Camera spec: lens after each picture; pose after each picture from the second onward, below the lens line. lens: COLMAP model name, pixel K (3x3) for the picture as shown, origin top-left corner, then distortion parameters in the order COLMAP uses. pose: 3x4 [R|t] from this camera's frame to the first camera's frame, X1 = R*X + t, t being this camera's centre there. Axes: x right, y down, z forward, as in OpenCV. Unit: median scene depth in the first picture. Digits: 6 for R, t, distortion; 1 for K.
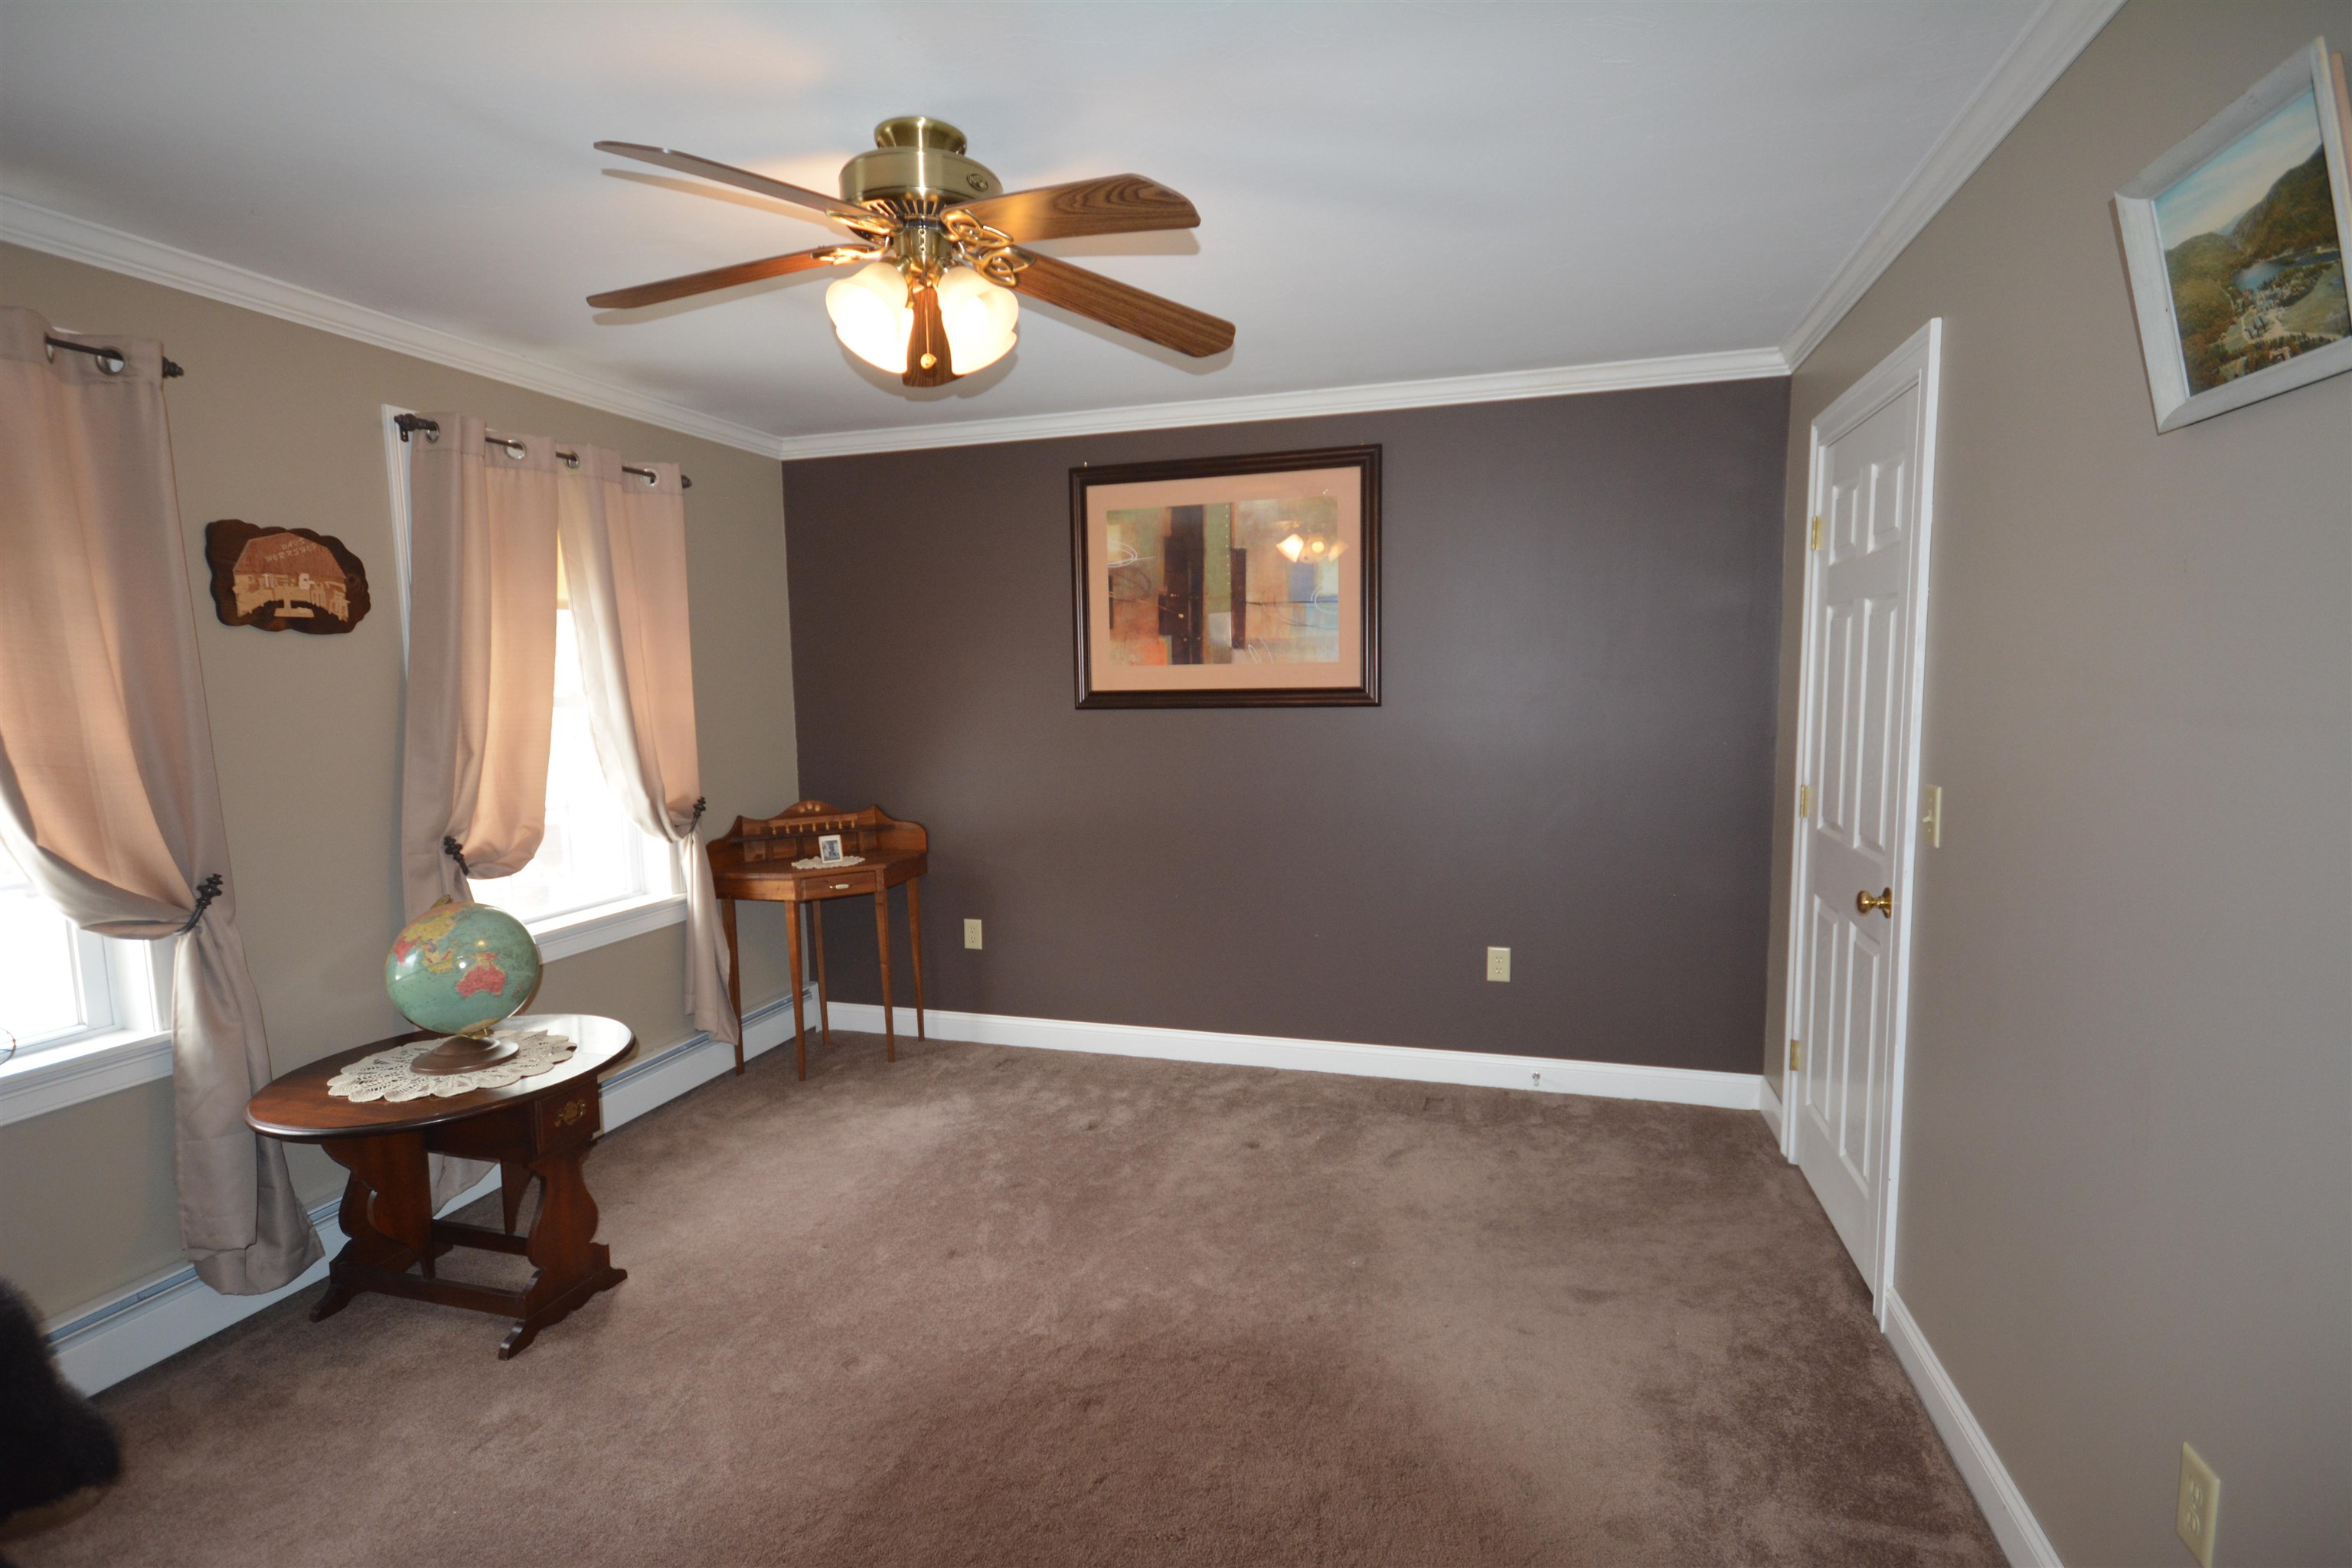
lens RADIAL K [[1111.5, 0, 1182.5], [0, 1111.5, 786.5], [0, 0, 1]] dist [-0.004581, -0.000720]
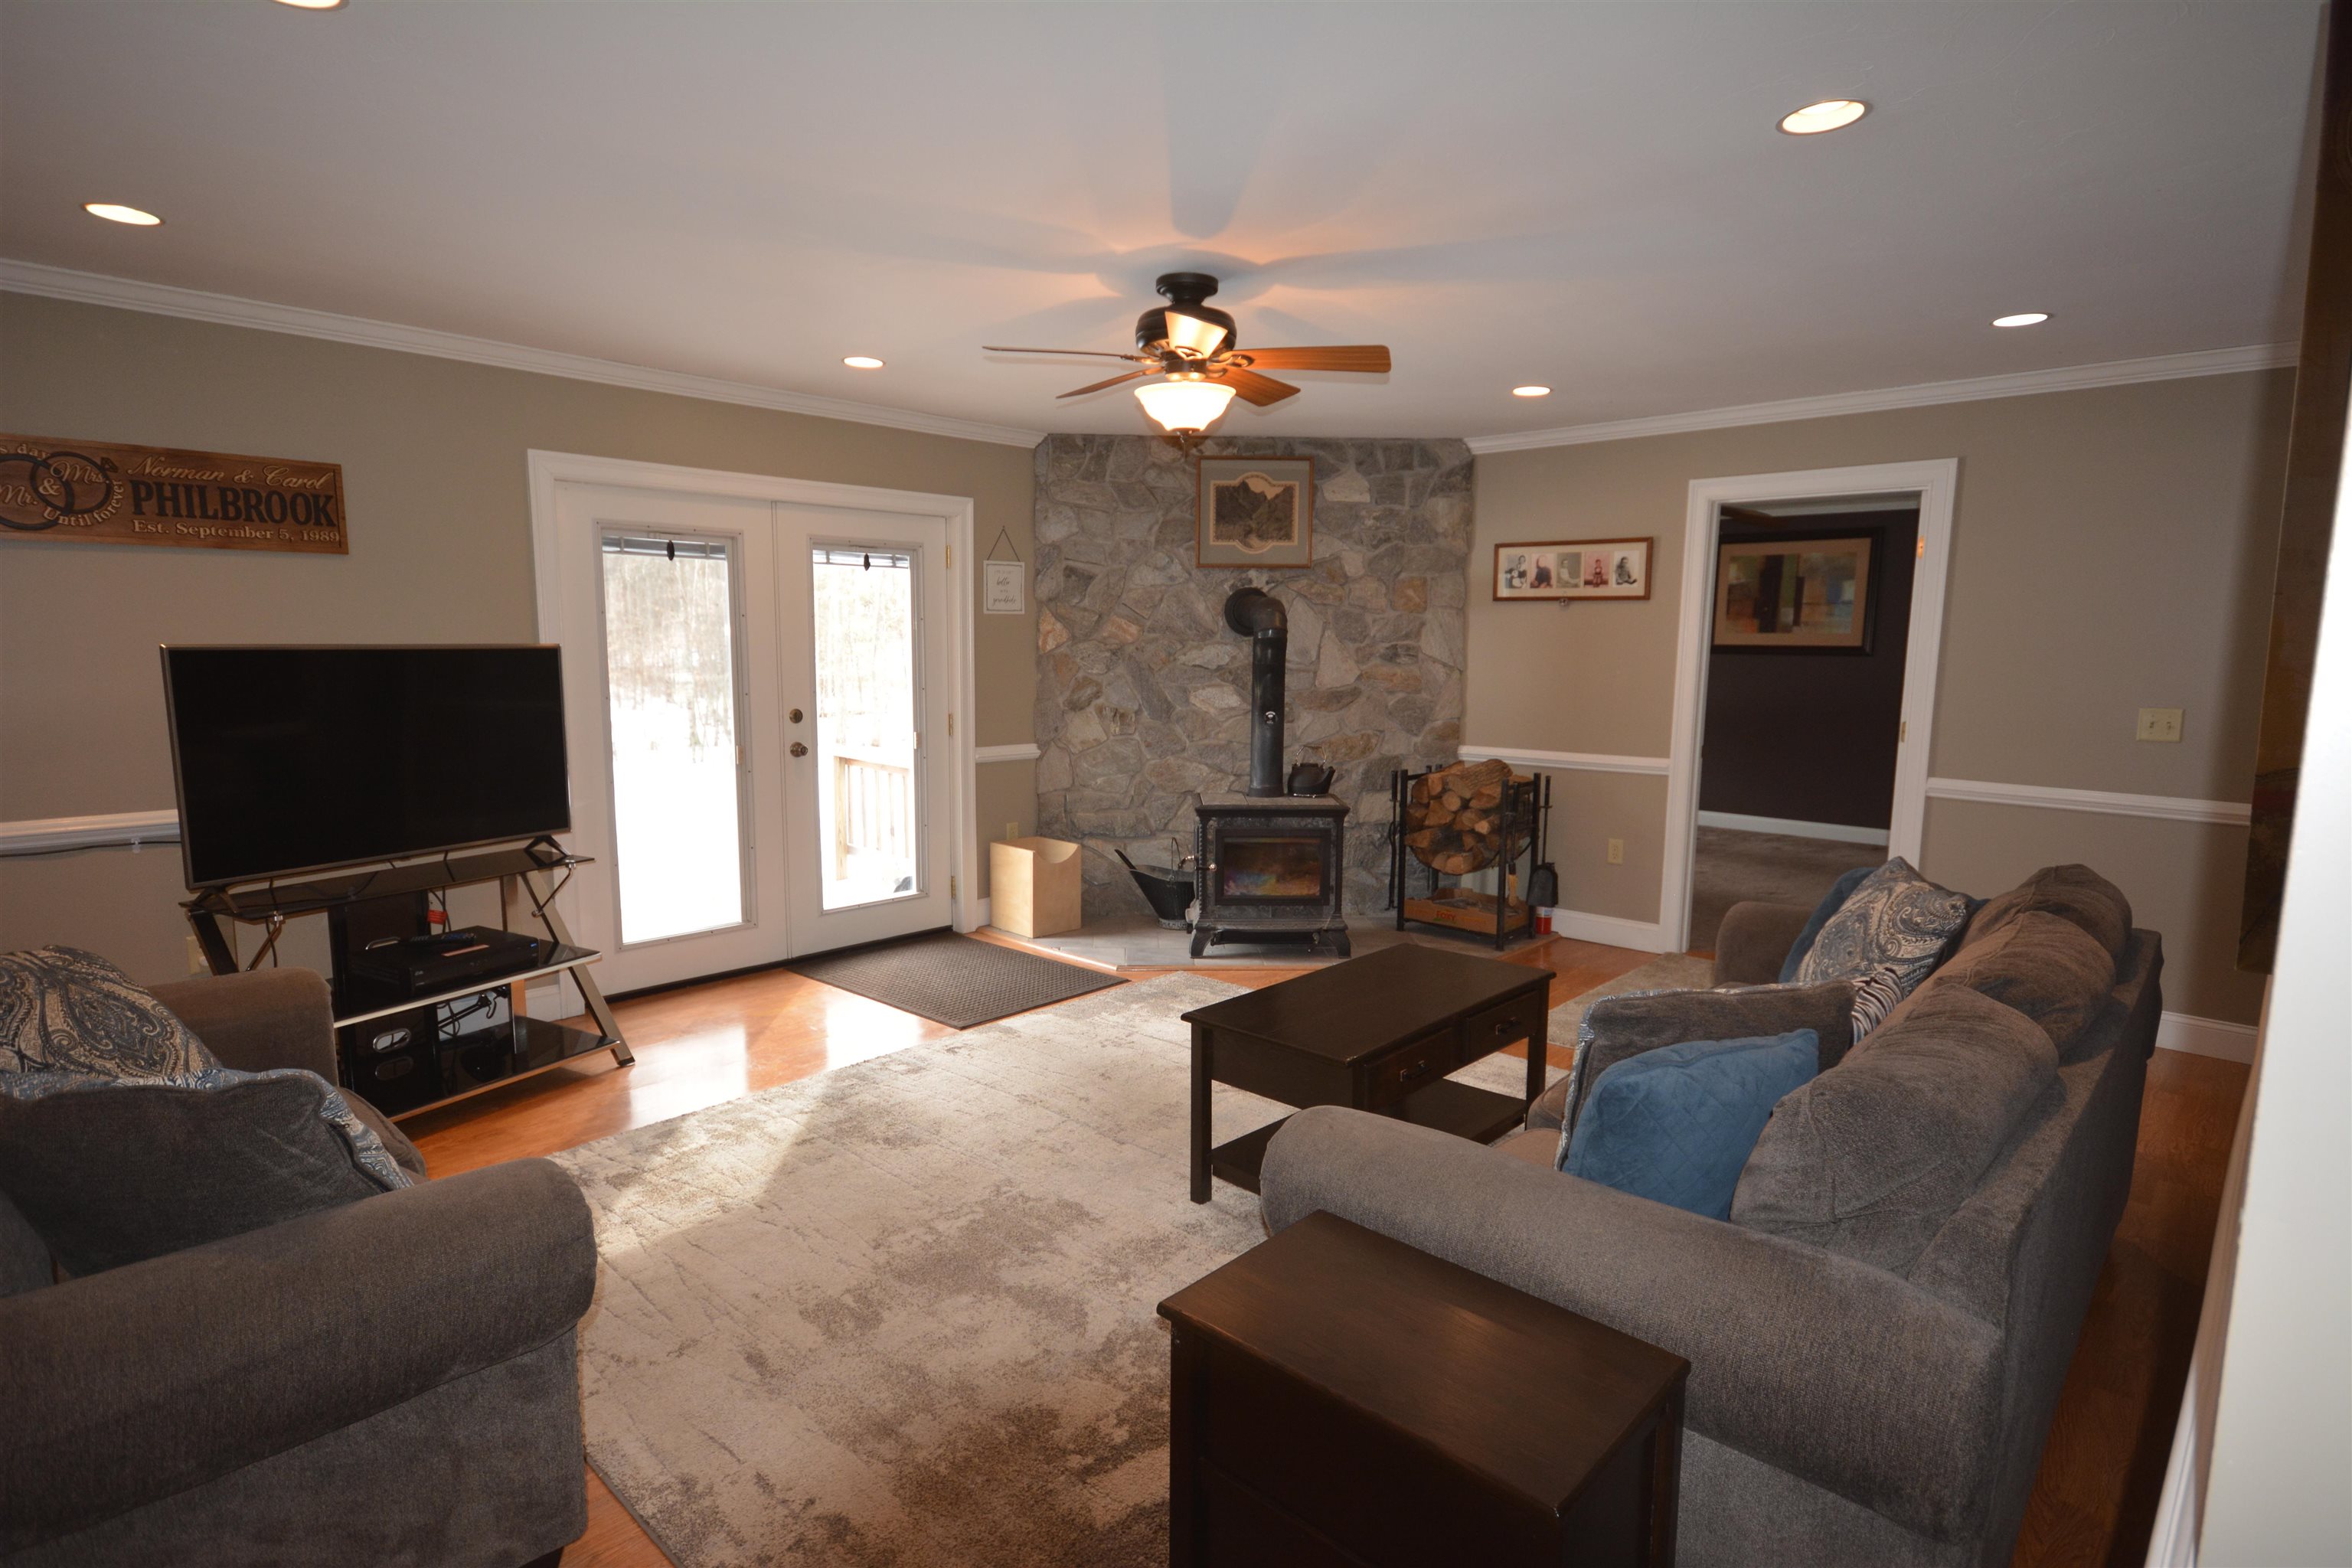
lens RADIAL K [[1234.7, 0, 1178.1], [0, 1234.7, 799.0], [0, 0, 1]] dist [0.023050, 0.001600]
pose [[0.905023, 0.083472, -0.417092, 0.002752], [-0.067600, 0.996319, 0.052712, 0.212666], [0.419956, -0.019510, 0.907335, -2.213875]]
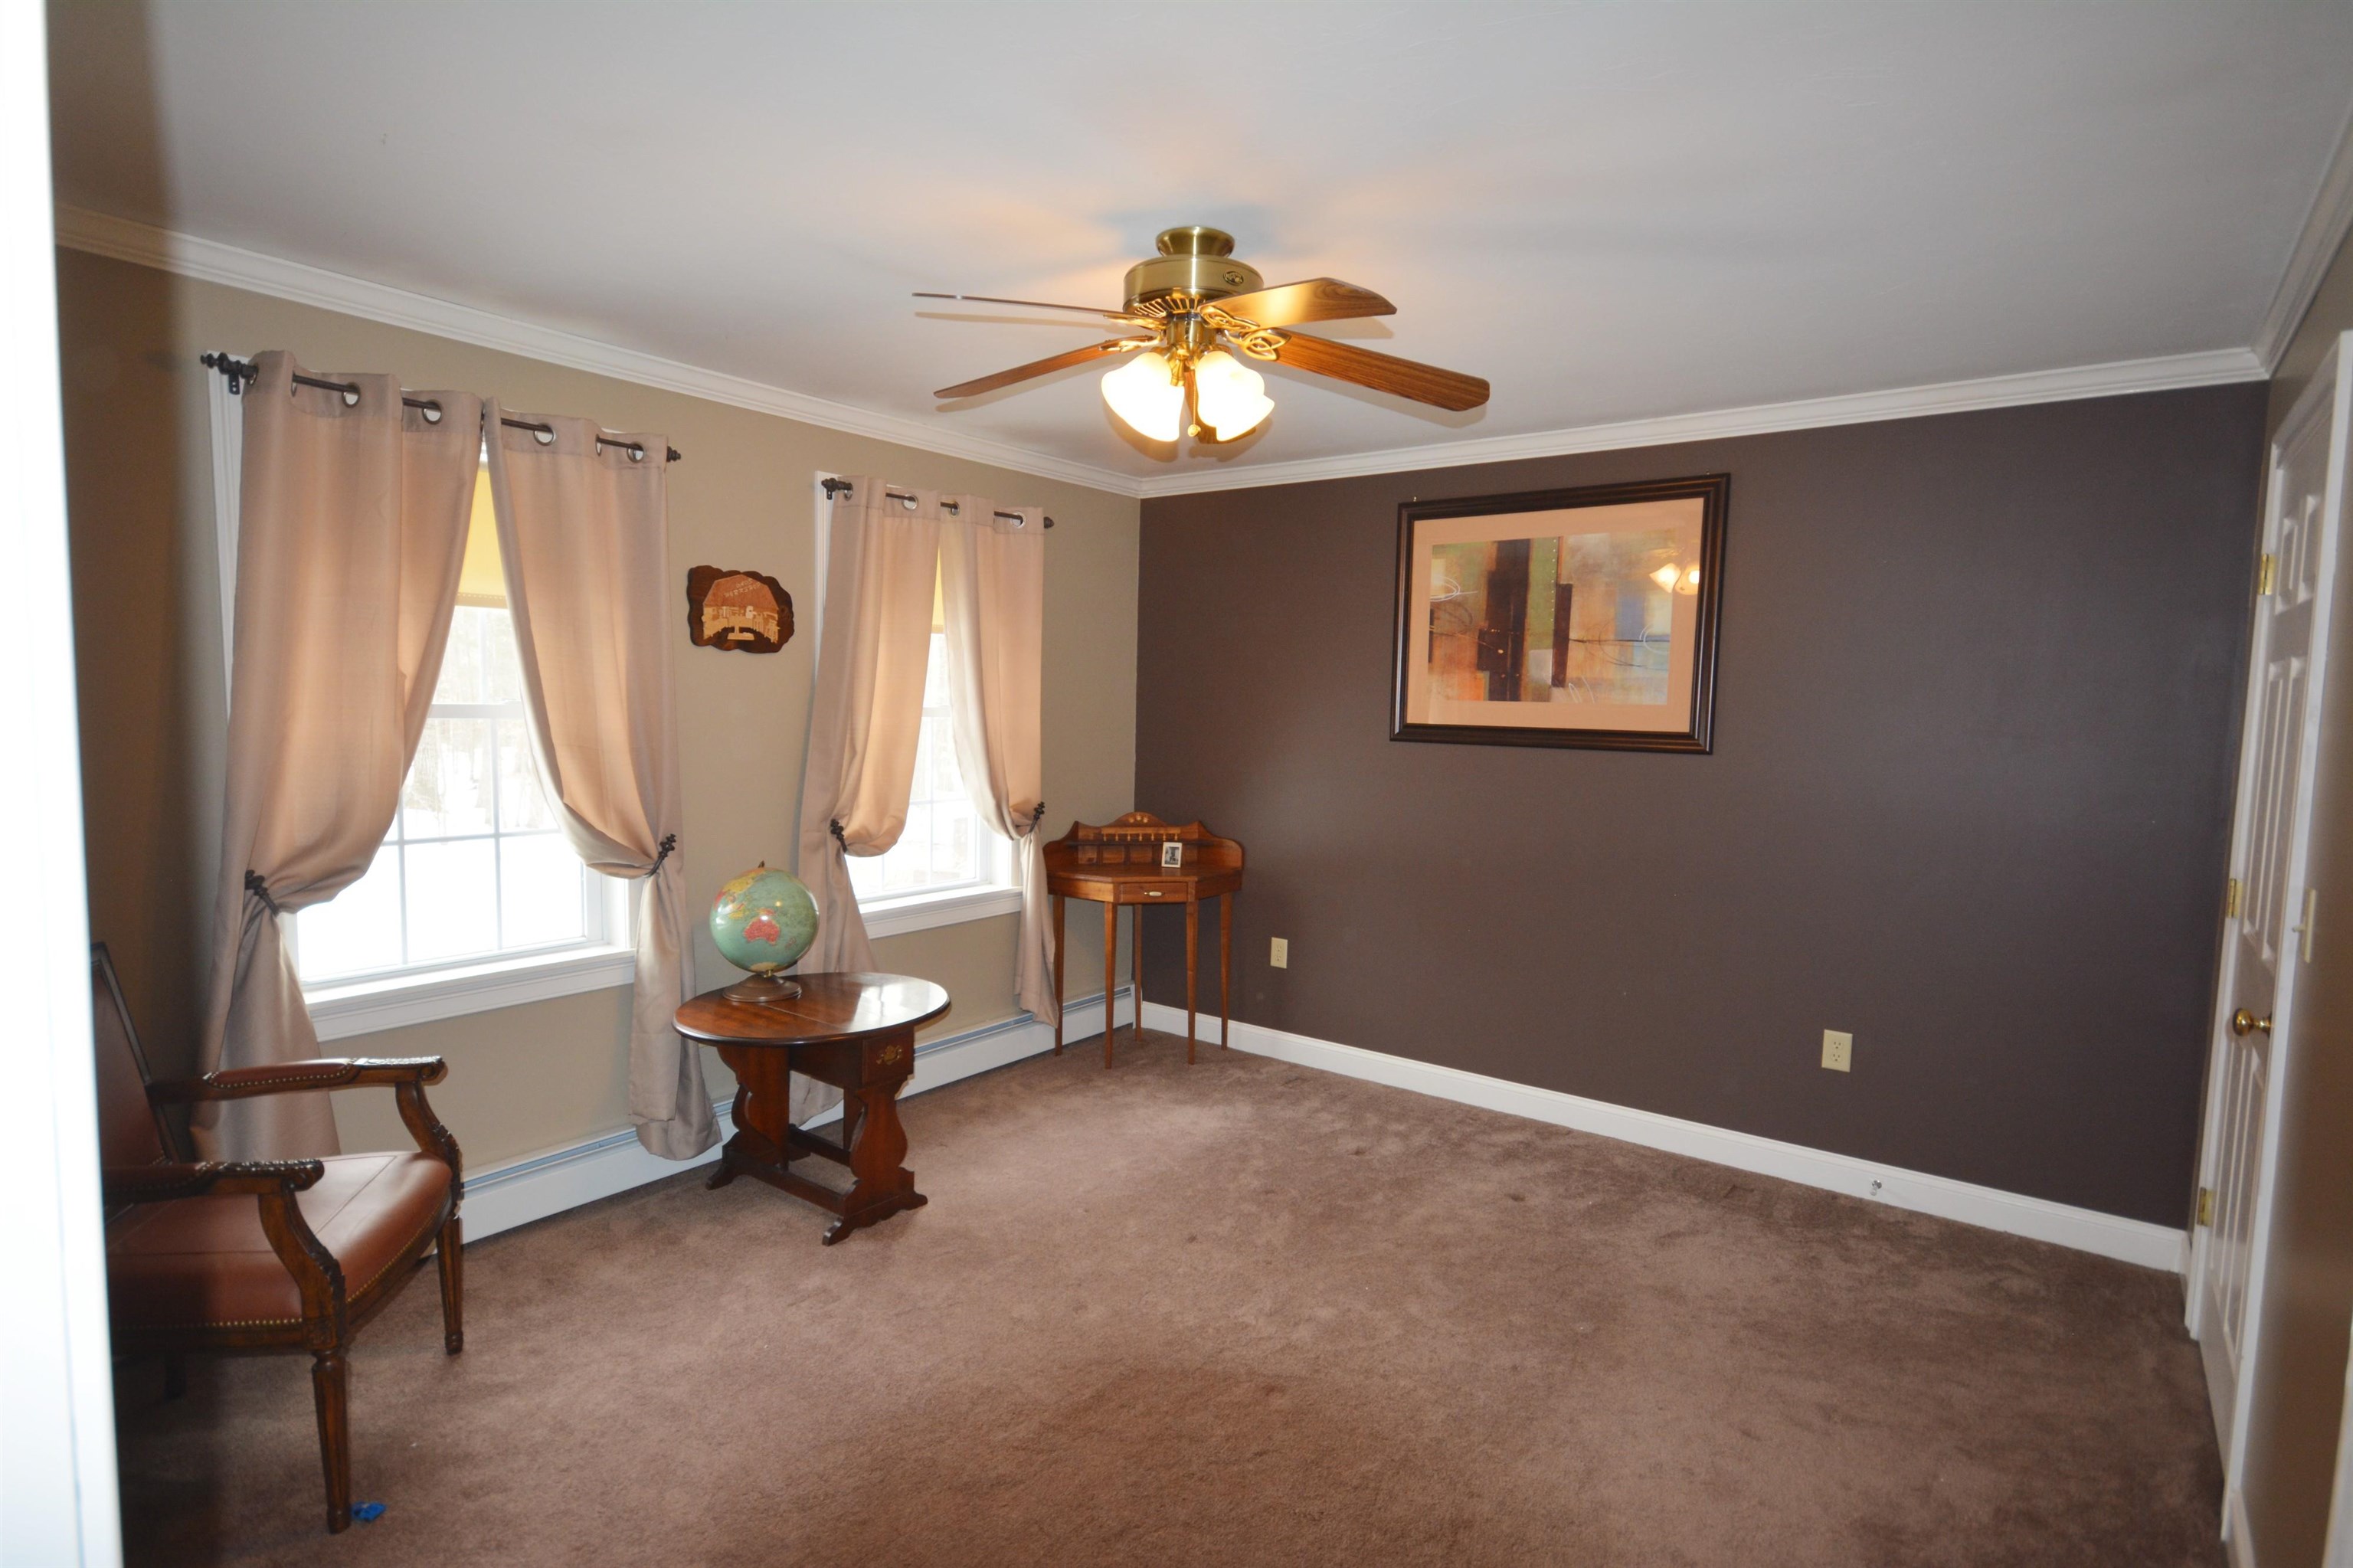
lens RADIAL K [[1158.8, 0, 1183.6], [0, 1158.8, 784.7], [0, 0, 1]] dist [-0.012949, 0.000442]
pose [[0.938775, 0.063709, -0.338589, 0.129089], [-0.072007, 0.997332, -0.011992, -0.005454], [0.336922, 0.035638, 0.940858, -0.073033]]
